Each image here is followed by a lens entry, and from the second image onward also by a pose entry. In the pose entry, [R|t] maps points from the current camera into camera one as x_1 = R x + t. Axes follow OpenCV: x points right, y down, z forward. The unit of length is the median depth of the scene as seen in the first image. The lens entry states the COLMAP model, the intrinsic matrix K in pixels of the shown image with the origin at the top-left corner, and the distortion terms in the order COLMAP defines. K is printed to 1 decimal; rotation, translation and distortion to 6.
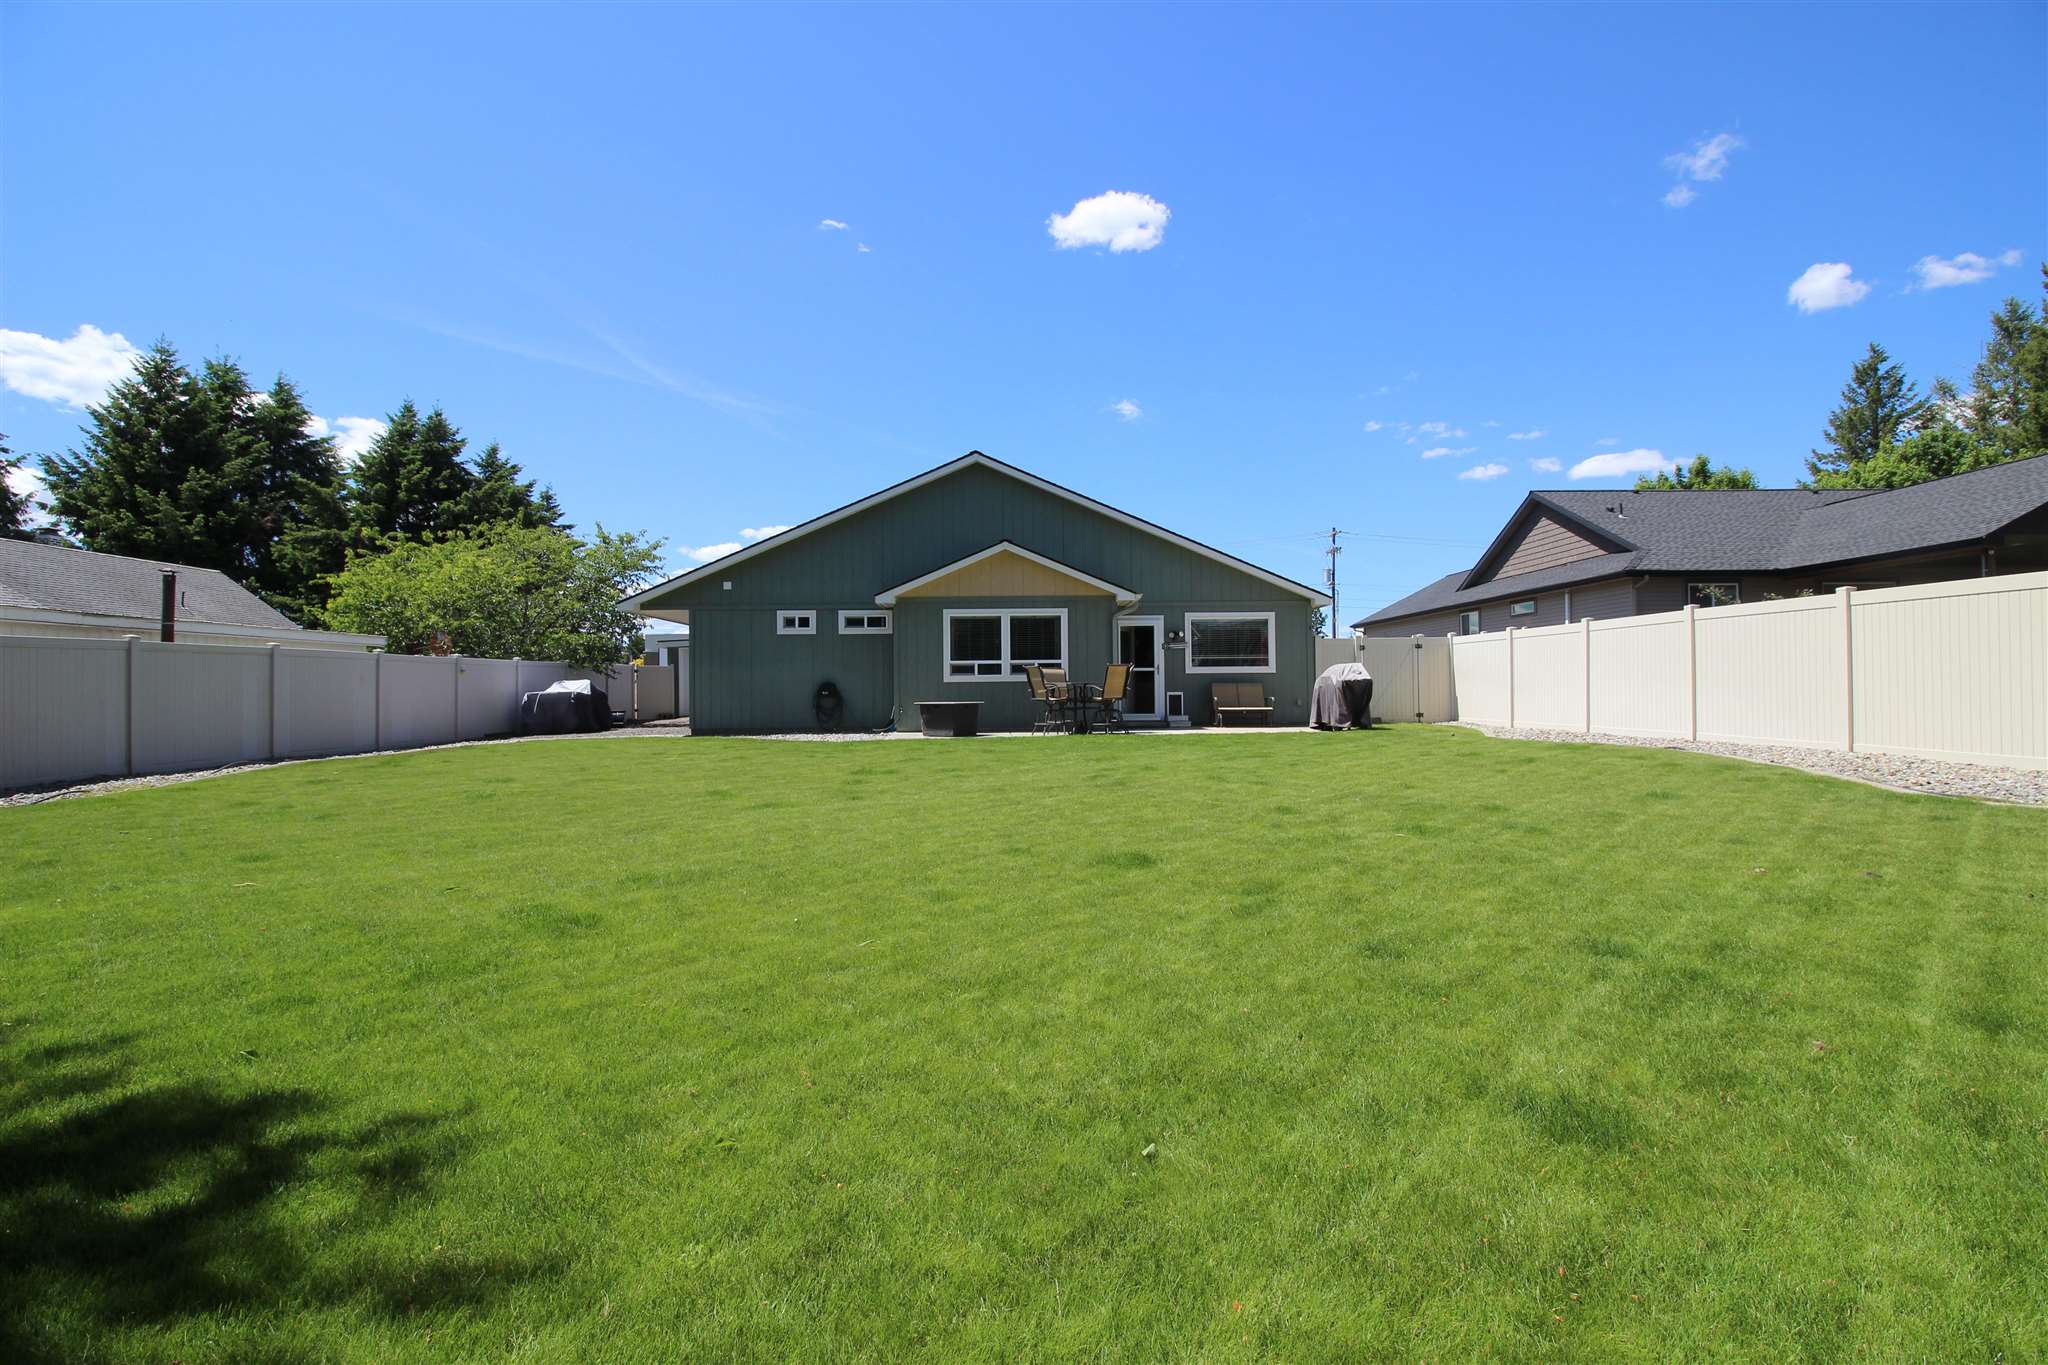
lens RADIAL K [[953.8, 0, 1053.8], [0, 953.8, 685.3], [0, 0, 1]] dist [-0.004950, -0.003239]
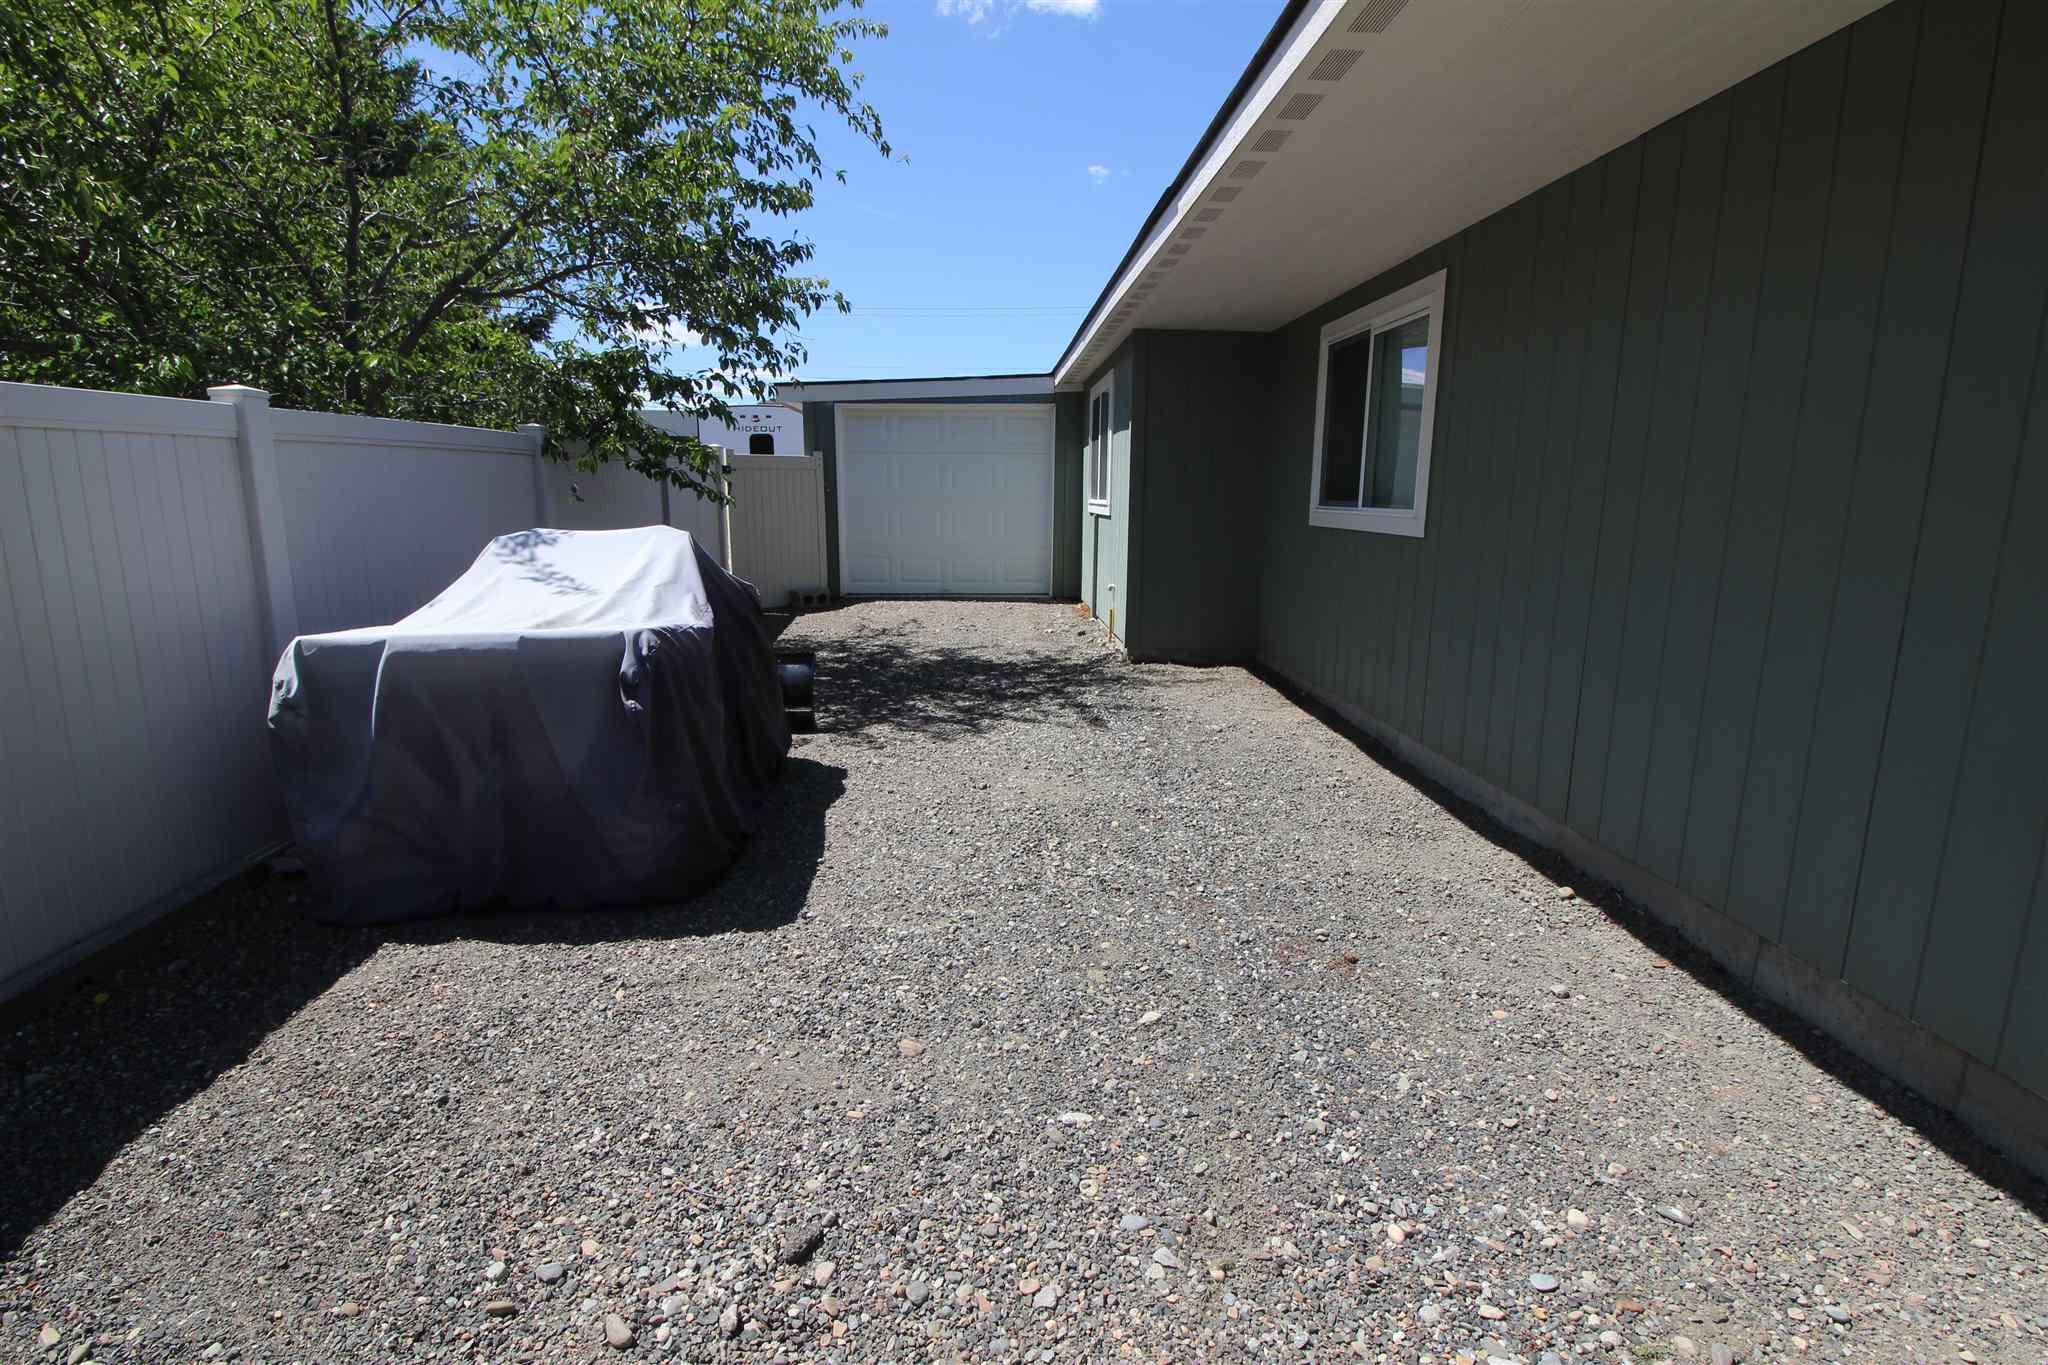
lens RADIAL K [[963.3, 0, 1010.4], [0, 963.3, 673.4], [0, 0, 1]] dist [-0.002110, -0.000073]
pose [[0.999790, 0.018319, -0.009225, -0.490521], [-0.016212, 0.981312, 0.191738, -0.017223], [0.012565, -0.191548, 0.981403, 0.948952]]
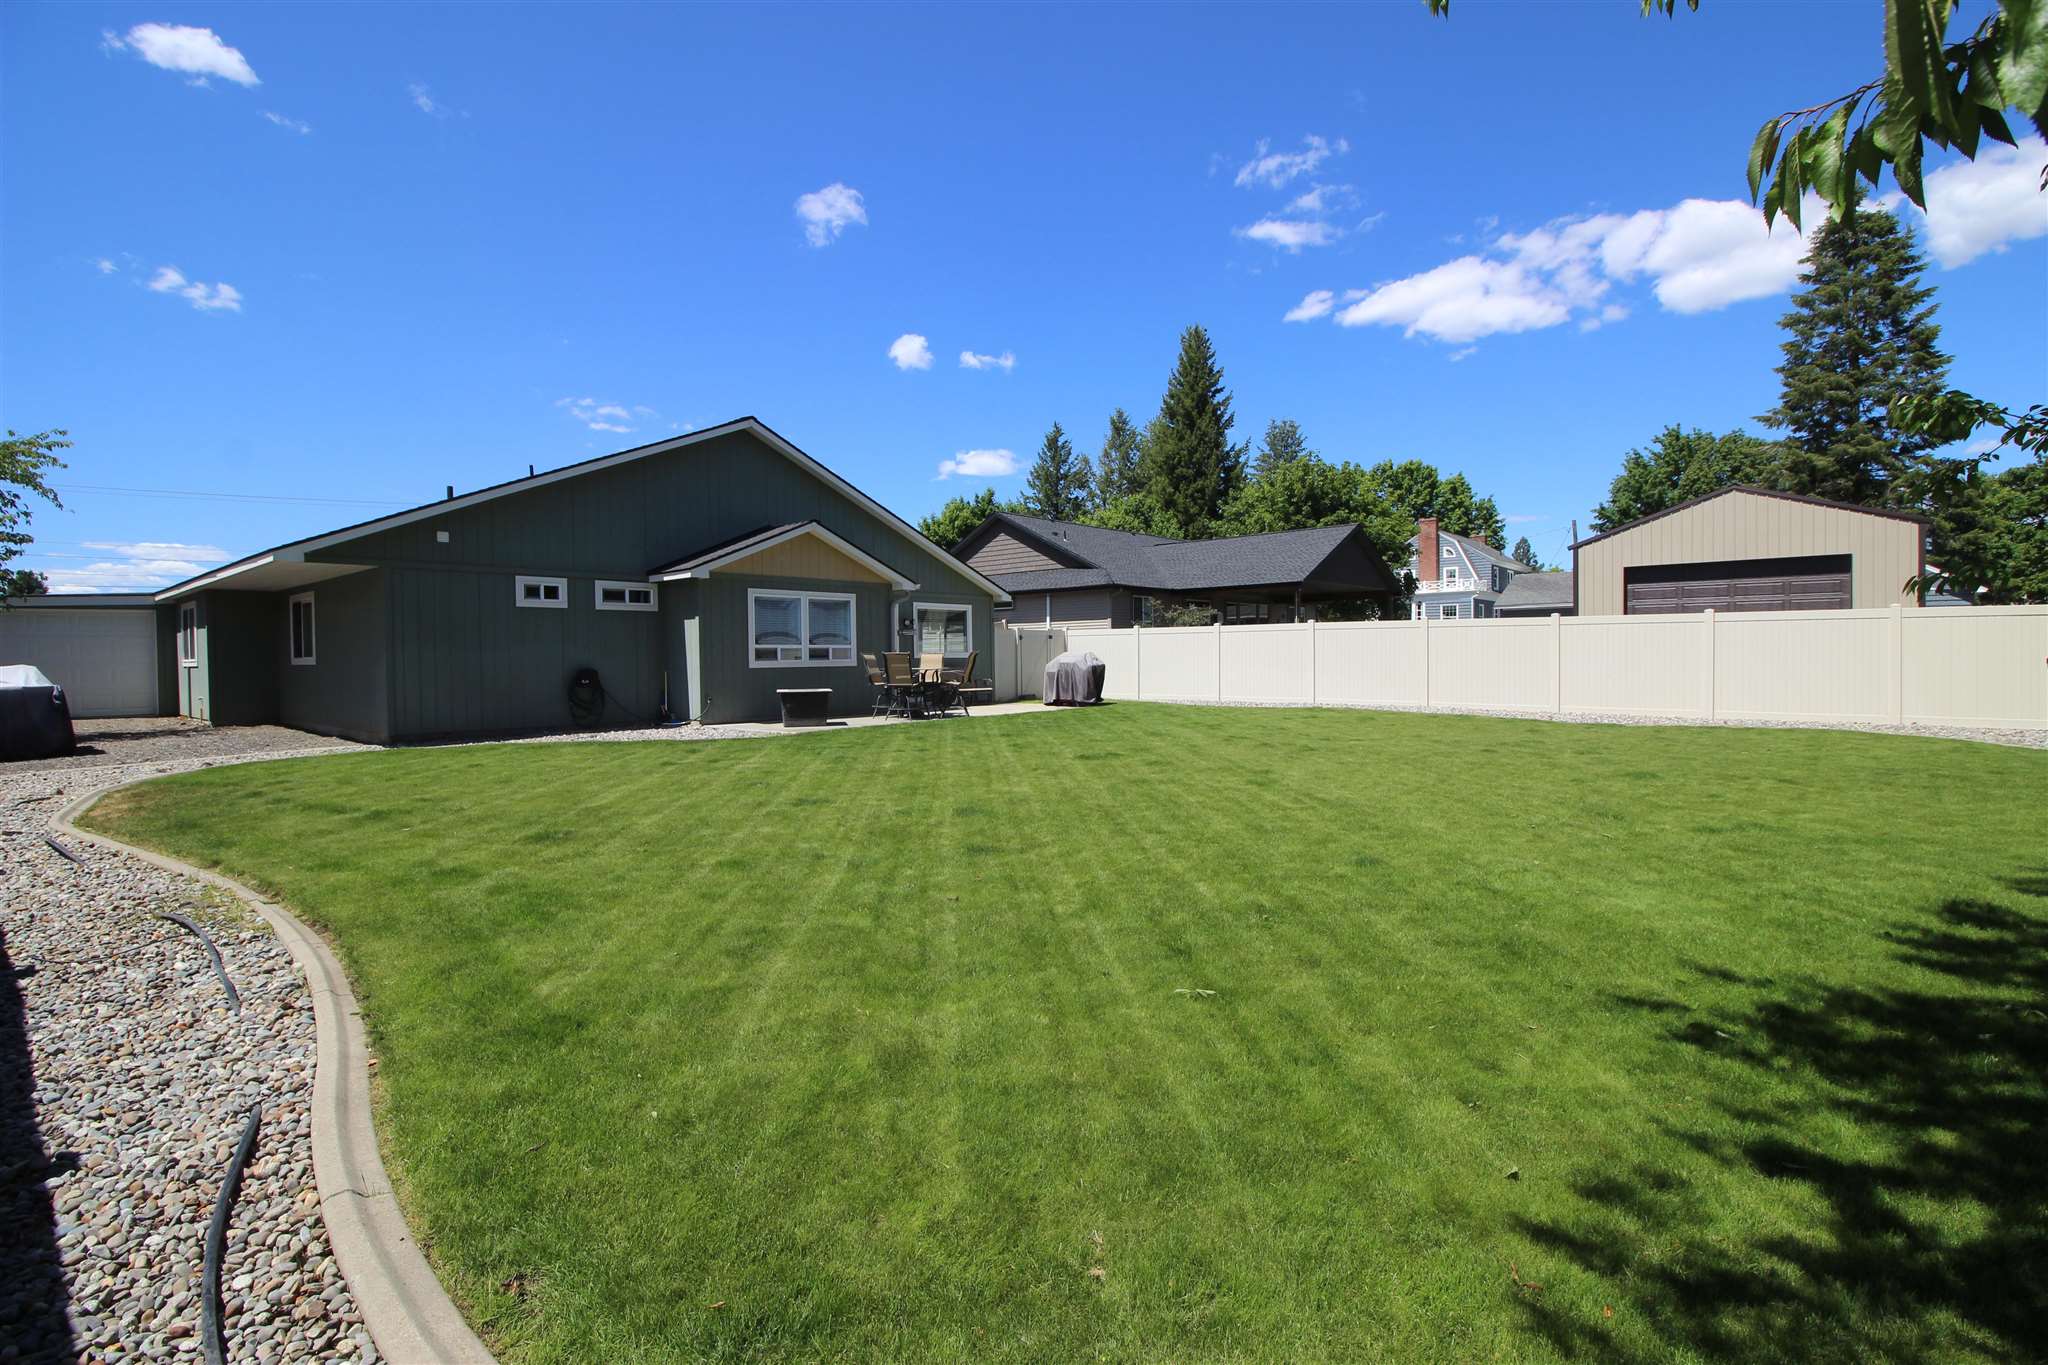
lens RADIAL K [[953.8, 0, 1025.6], [0, 953.8, 661.5], [0, 0, 1]] dist [-0.004950, -0.003239]
pose [[0.690932, 0.001564, 0.722918, -0.560909], [-0.000076, 0.999998, -0.002091, -0.007224], [-0.722920, 0.001390, 0.690931, 0.167718]]
